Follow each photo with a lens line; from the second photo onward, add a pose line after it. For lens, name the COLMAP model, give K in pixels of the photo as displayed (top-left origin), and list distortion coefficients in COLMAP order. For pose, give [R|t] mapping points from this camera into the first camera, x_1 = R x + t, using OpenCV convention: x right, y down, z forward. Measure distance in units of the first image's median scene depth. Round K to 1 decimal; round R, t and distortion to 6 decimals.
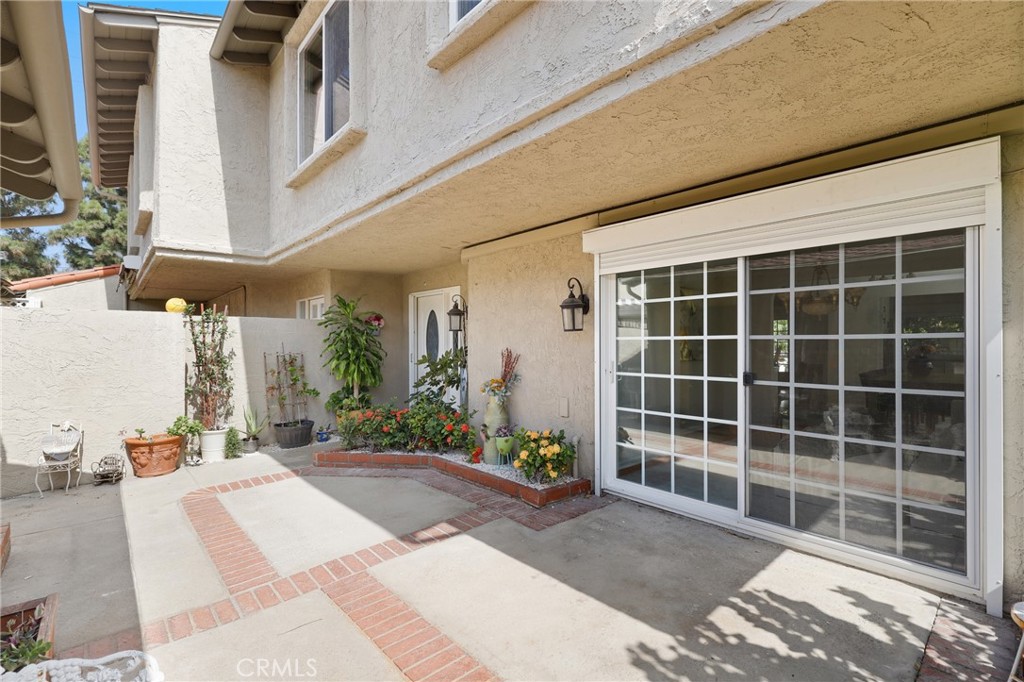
lens RADIAL K [[463.3, 0, 517.1], [0, 463.3, 343.0], [0, 0, 1]] dist [0.002179, -0.000121]
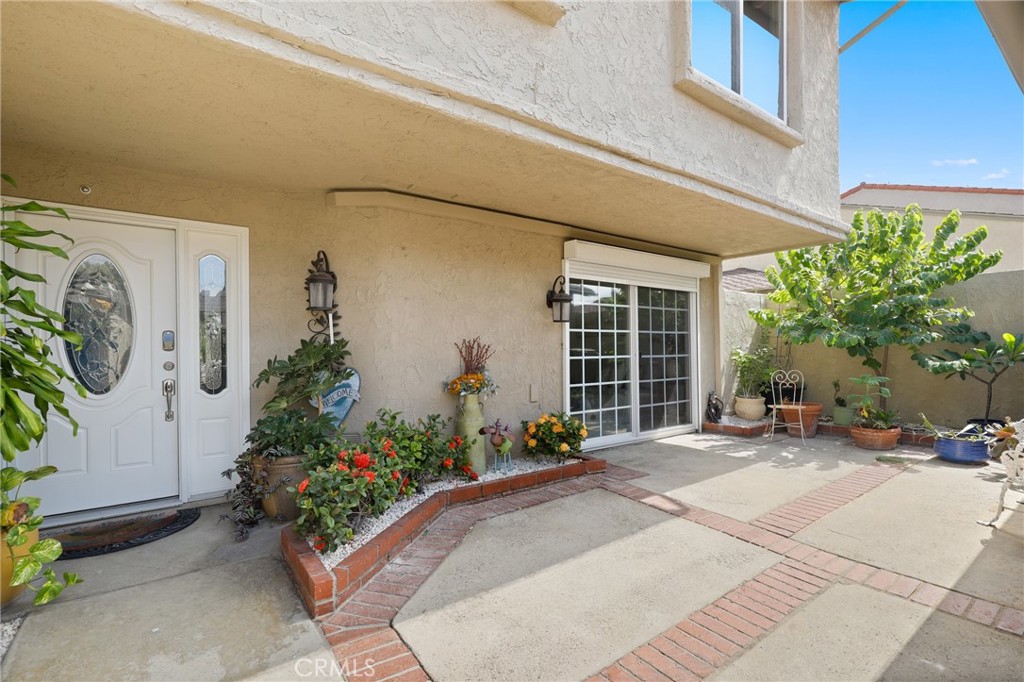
lens RADIAL K [[474.3, 0, 514.4], [0, 474.3, 351.9], [0, 0, 1]] dist [0.001488, 0.000304]
pose [[0.105597, -0.003082, 0.994404, -1.006445], [0.011493, 0.999932, 0.001879, 0.042413], [-0.994343, 0.011231, 0.105625, 0.945415]]
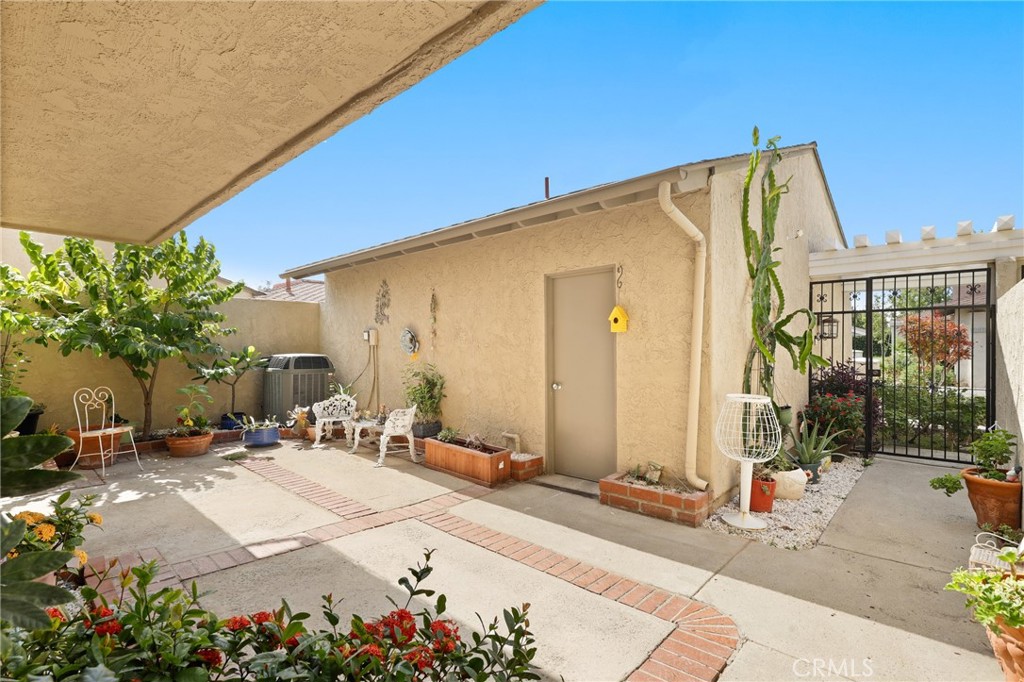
lens RADIAL K [[474.3, 0, 514.4], [0, 474.3, 351.9], [0, 0, 1]] dist [0.001488, 0.000304]
pose [[-0.994943, 0.013677, -0.099507, -0.427074], [0.012159, 0.999801, 0.015843, 0.017392], [0.099704, 0.014553, -0.994911, 1.512177]]
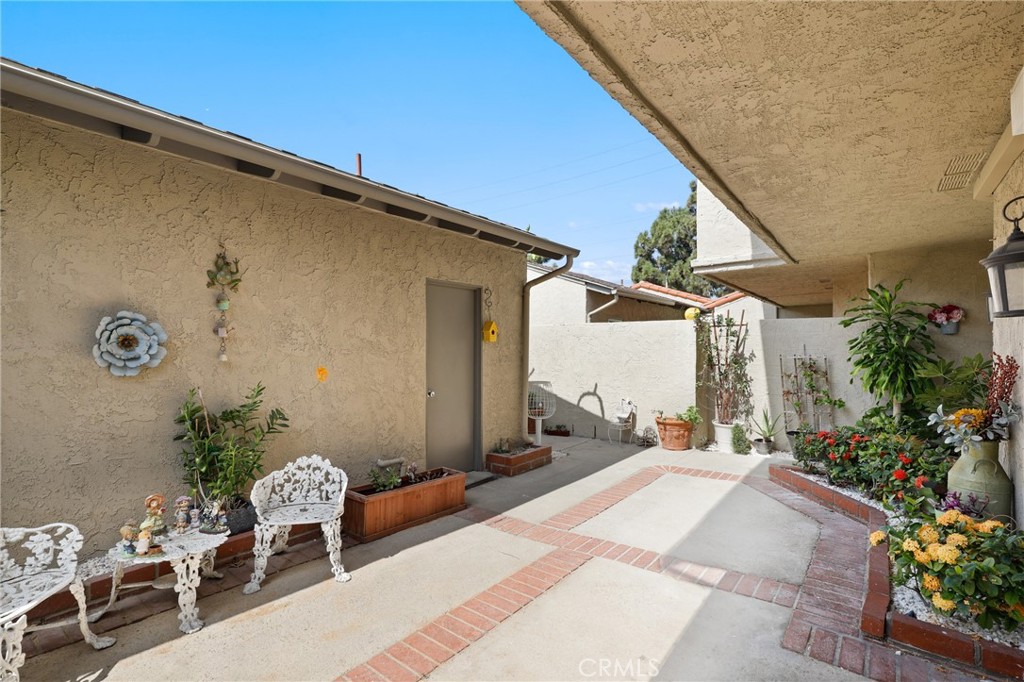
lens RADIAL K [[463.3, 0, 517.1], [0, 463.3, 343.0], [0, 0, 1]] dist [0.002179, -0.000121]
pose [[0.177775, -0.006577, -0.984049, 0.452326], [-0.003145, 0.999969, -0.007252, 0.006623], [0.984066, 0.004384, 0.177749, 0.416464]]
